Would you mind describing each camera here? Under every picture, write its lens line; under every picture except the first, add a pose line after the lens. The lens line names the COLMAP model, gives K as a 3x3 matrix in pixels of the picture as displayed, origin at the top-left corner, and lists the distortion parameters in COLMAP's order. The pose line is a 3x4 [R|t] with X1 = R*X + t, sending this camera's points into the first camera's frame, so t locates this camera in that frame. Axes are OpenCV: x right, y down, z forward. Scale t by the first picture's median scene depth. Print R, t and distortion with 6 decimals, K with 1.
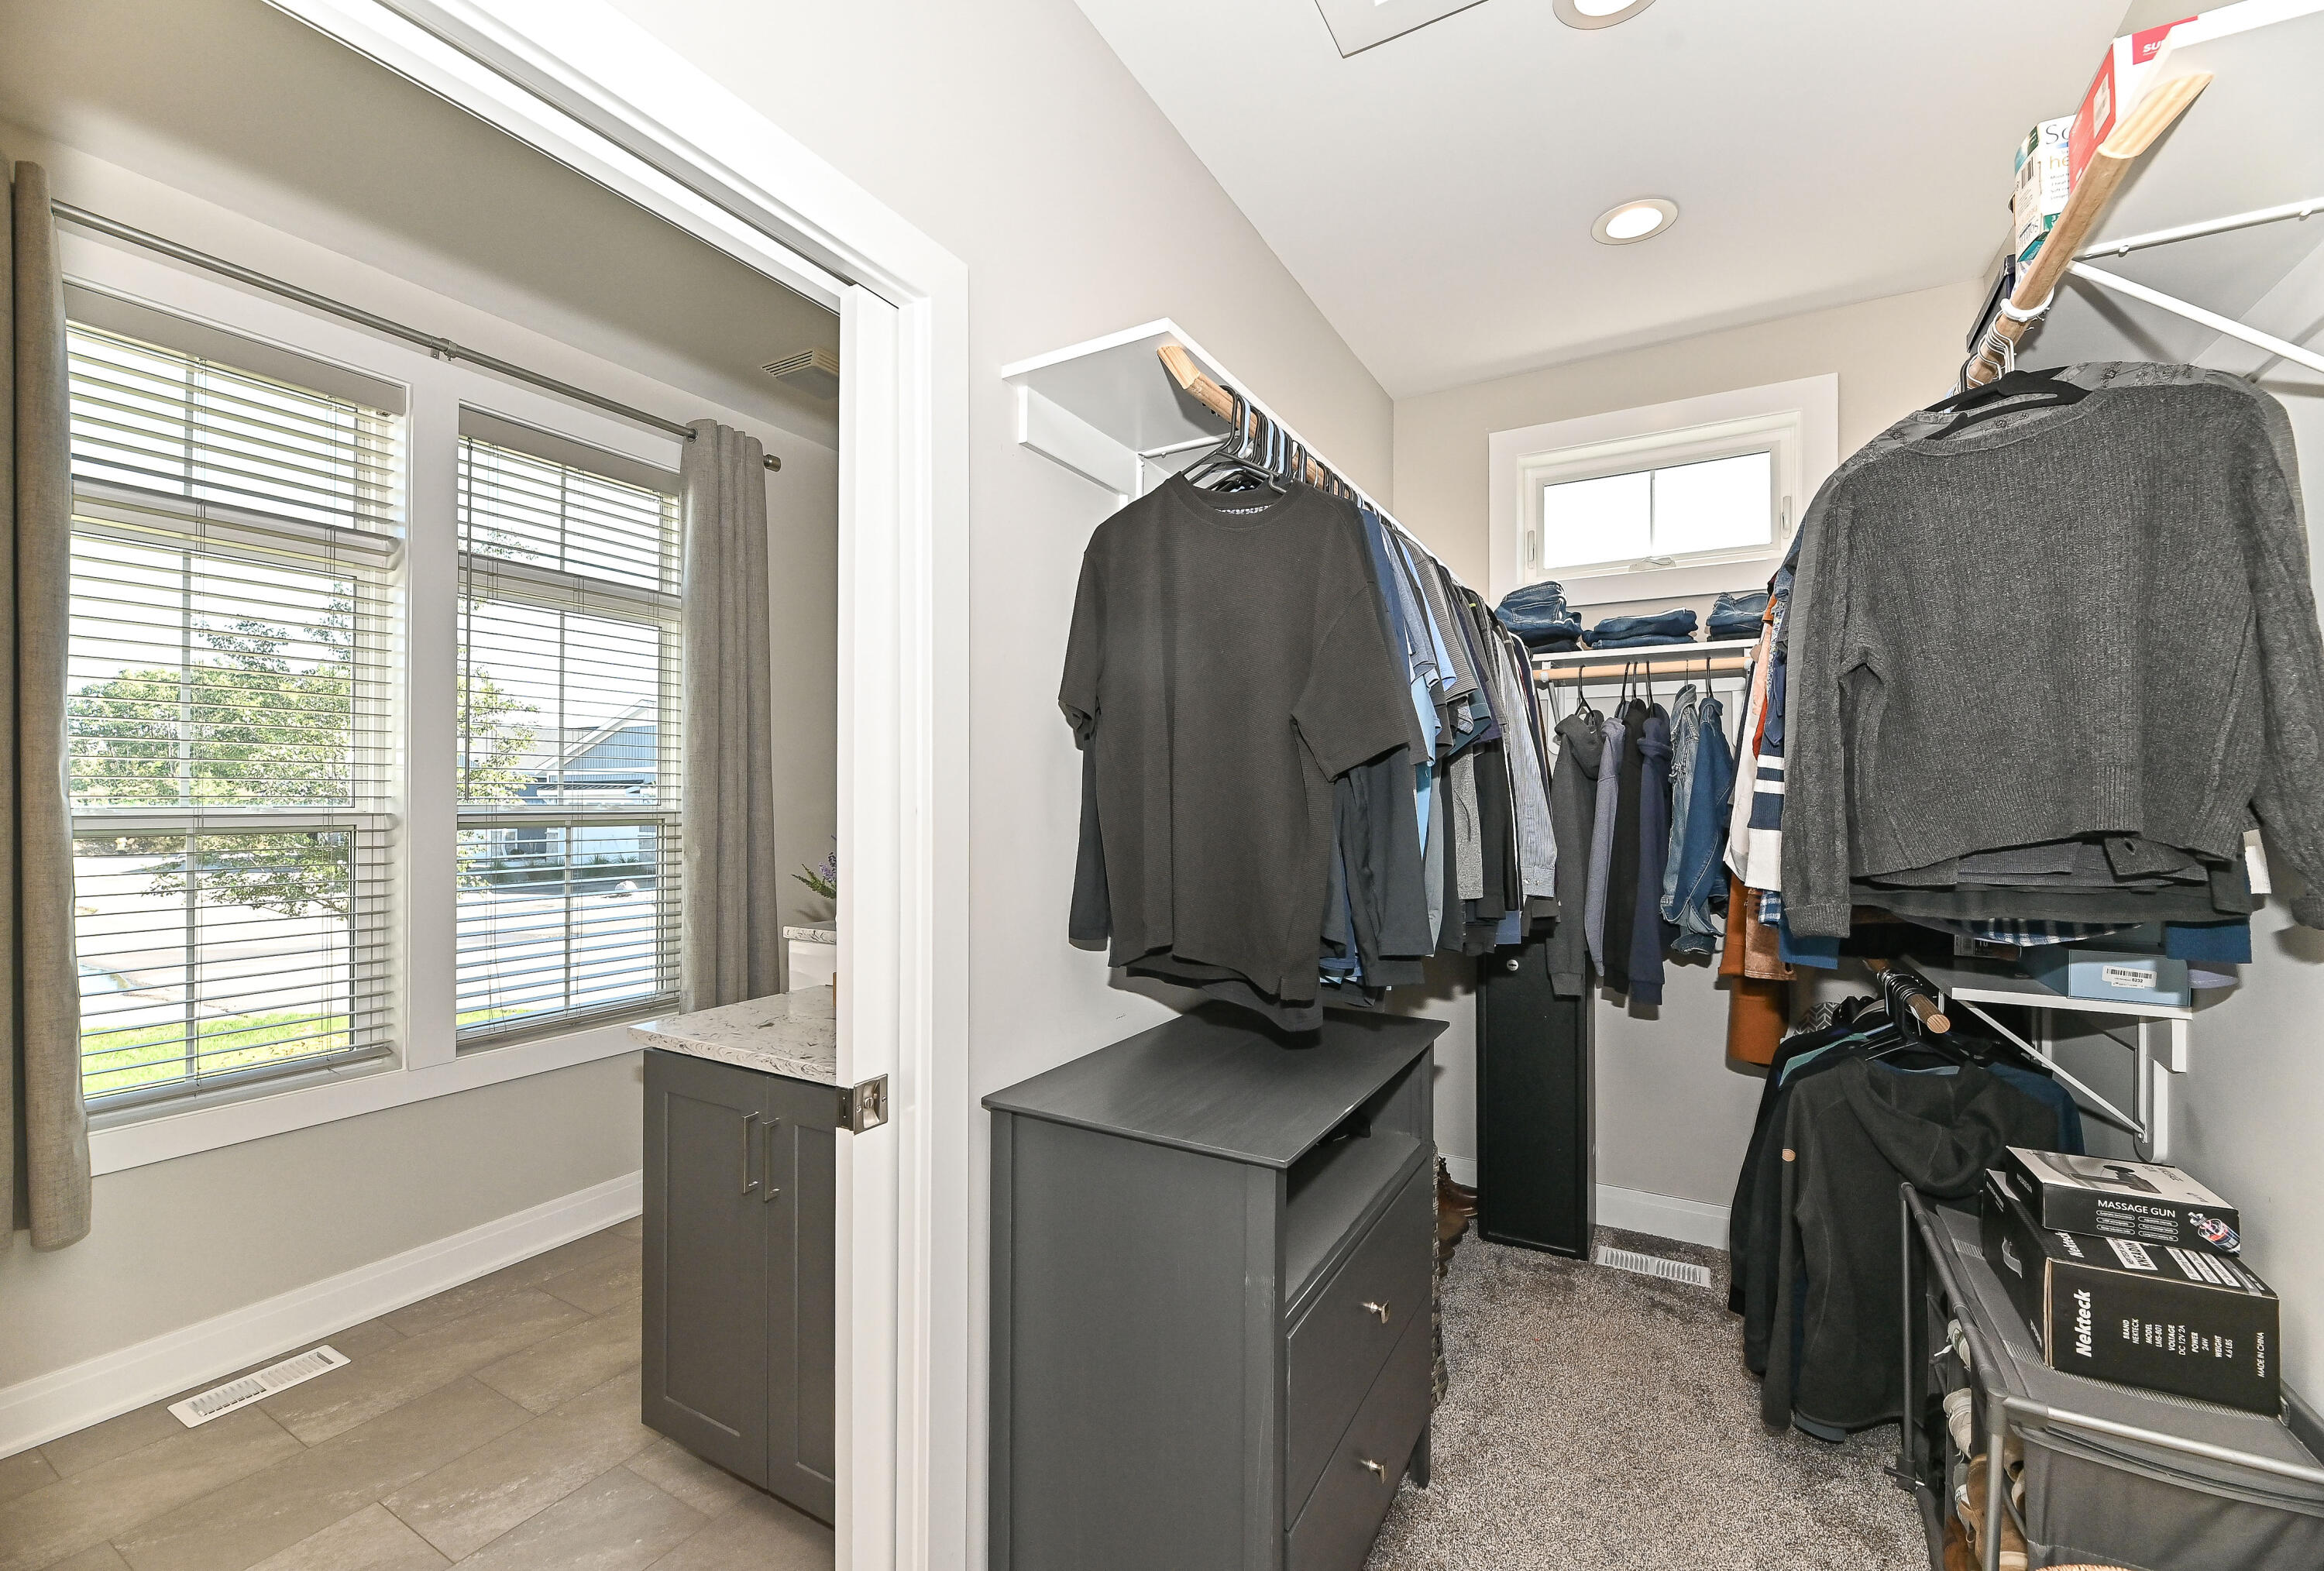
lens RADIAL K [[986.9, 0, 1162.0], [0, 986.9, 785.5], [0, 0, 1]] dist [-0.001402, -0.000283]
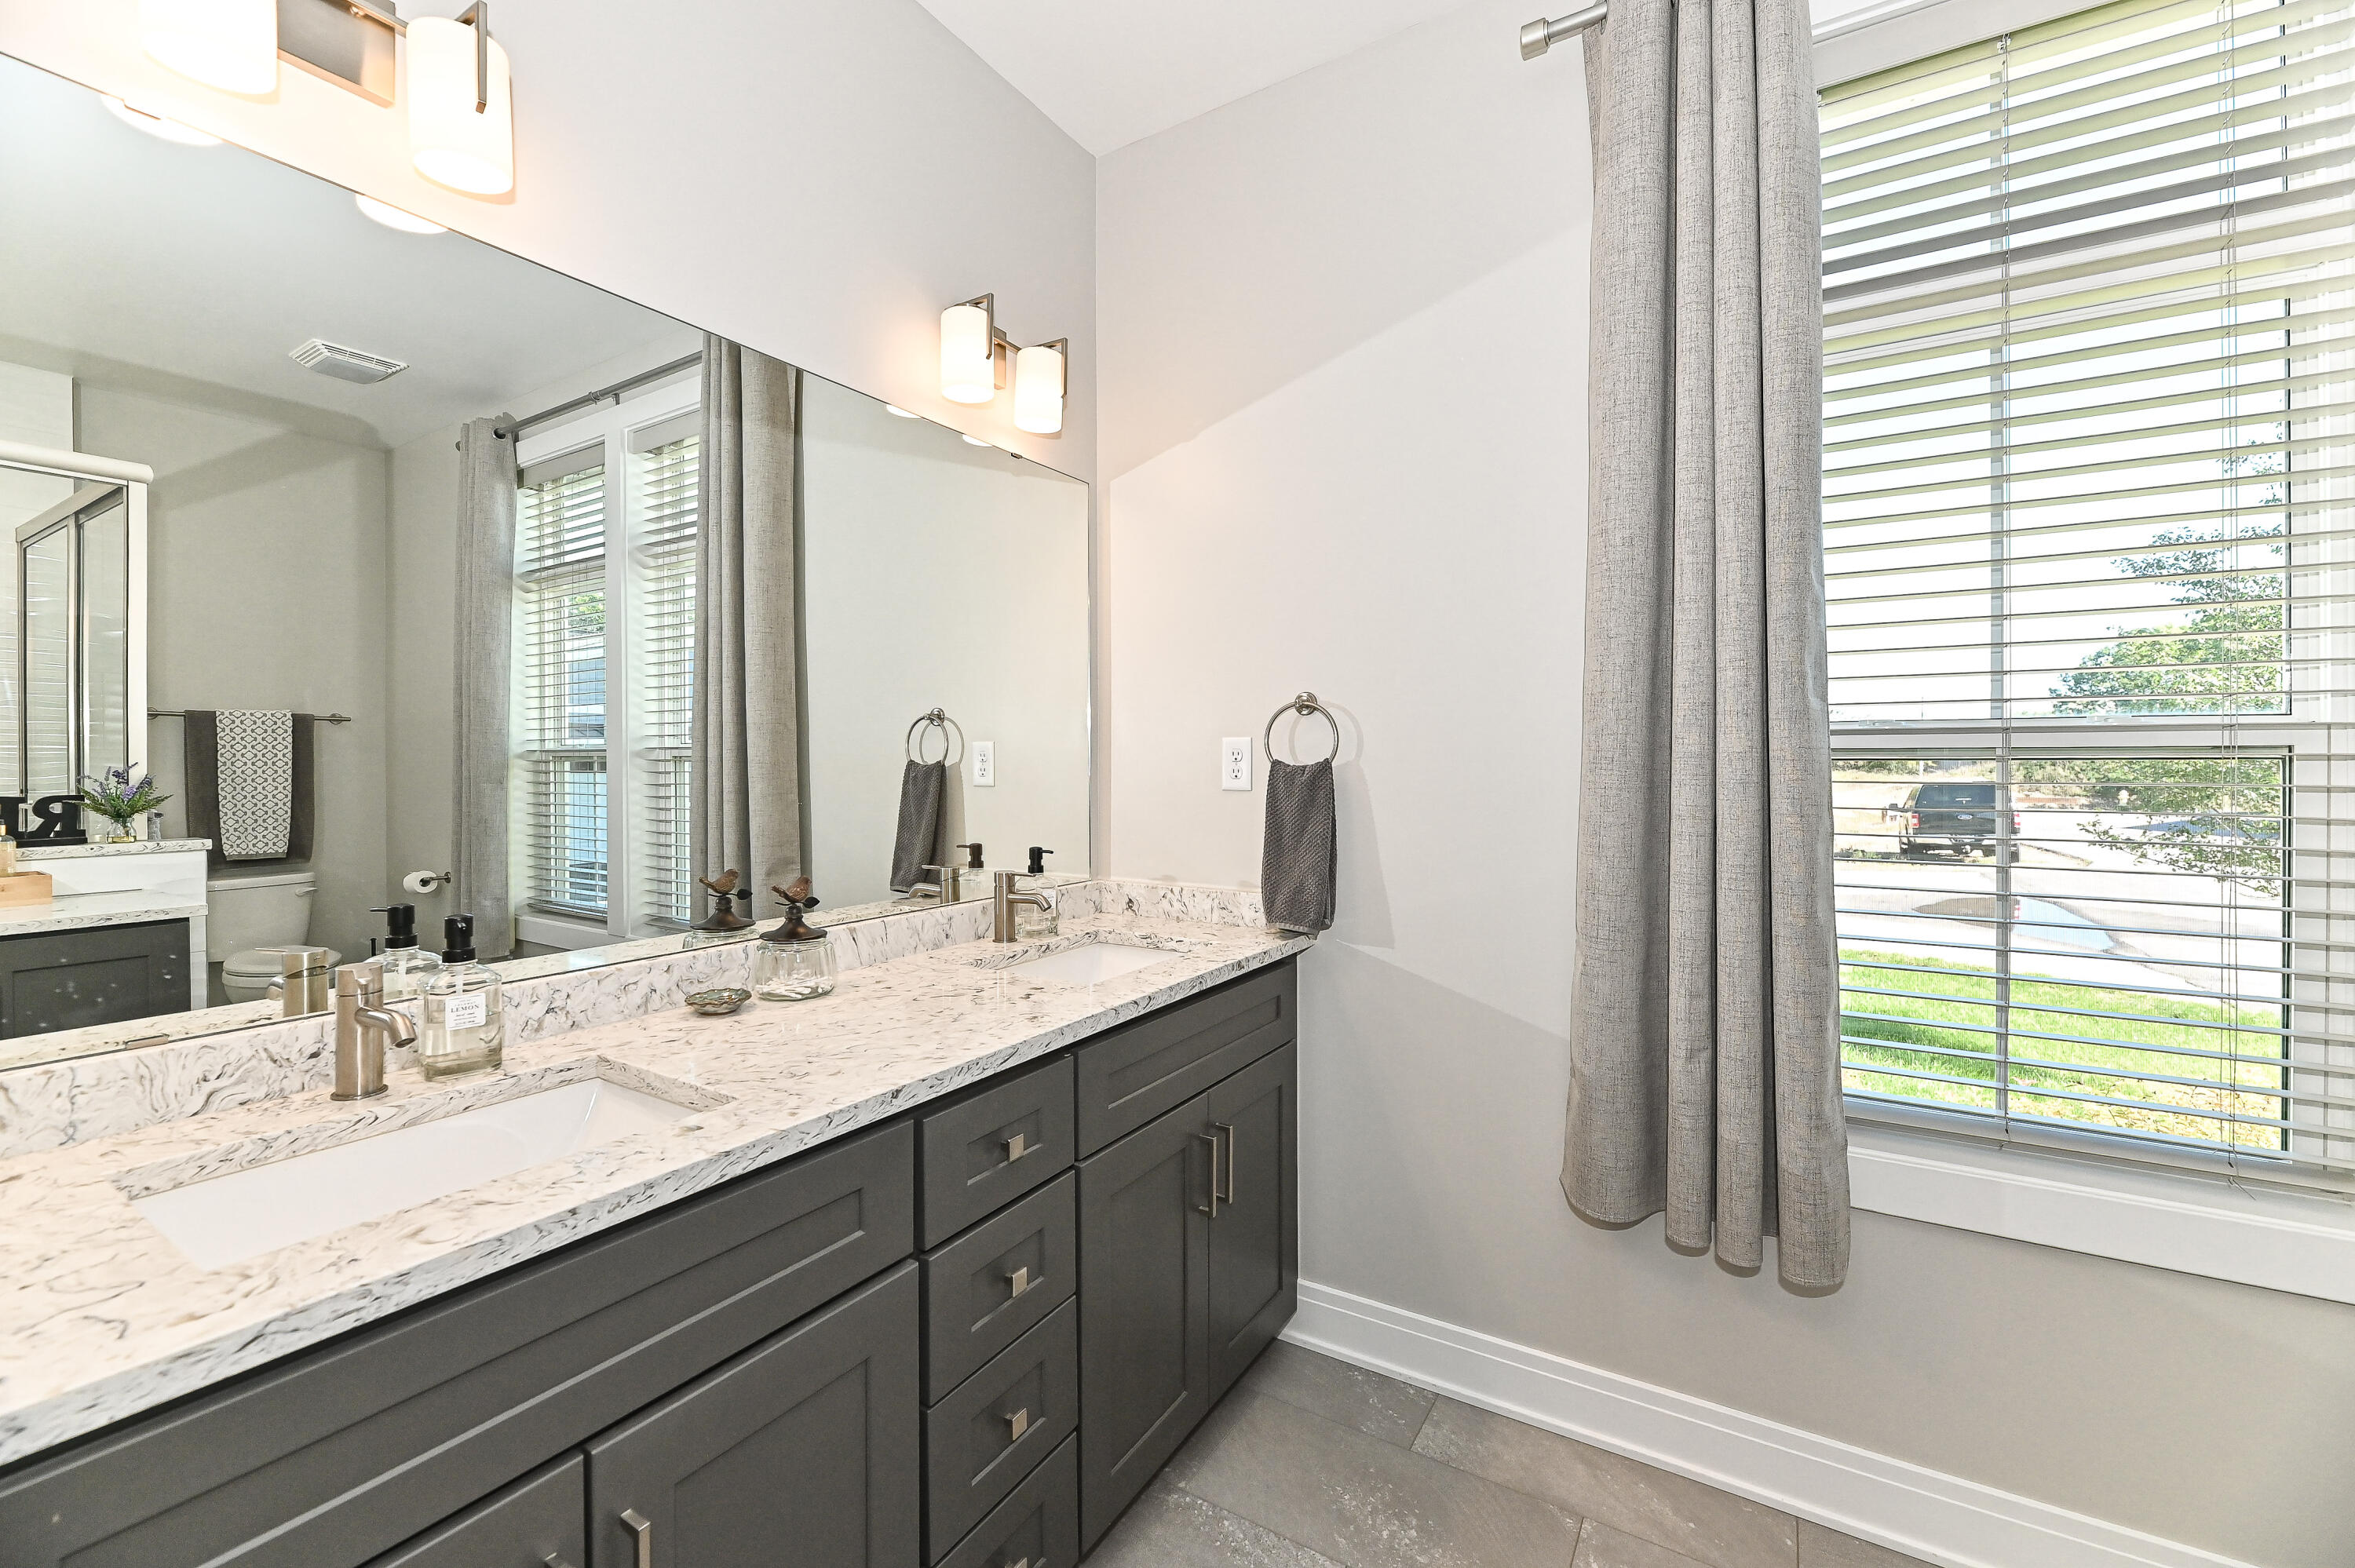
lens RADIAL K [[954.5, 0, 1170.5], [0, 954.5, 761.5], [0, 0, 1]] dist [0.000280, 0.000096]
pose [[-0.035436, 0.002506, -0.999369, -0.296954], [0.013592, 0.999906, 0.002026, 0.041713], [0.999280, -0.013512, -0.035467, 0.437310]]
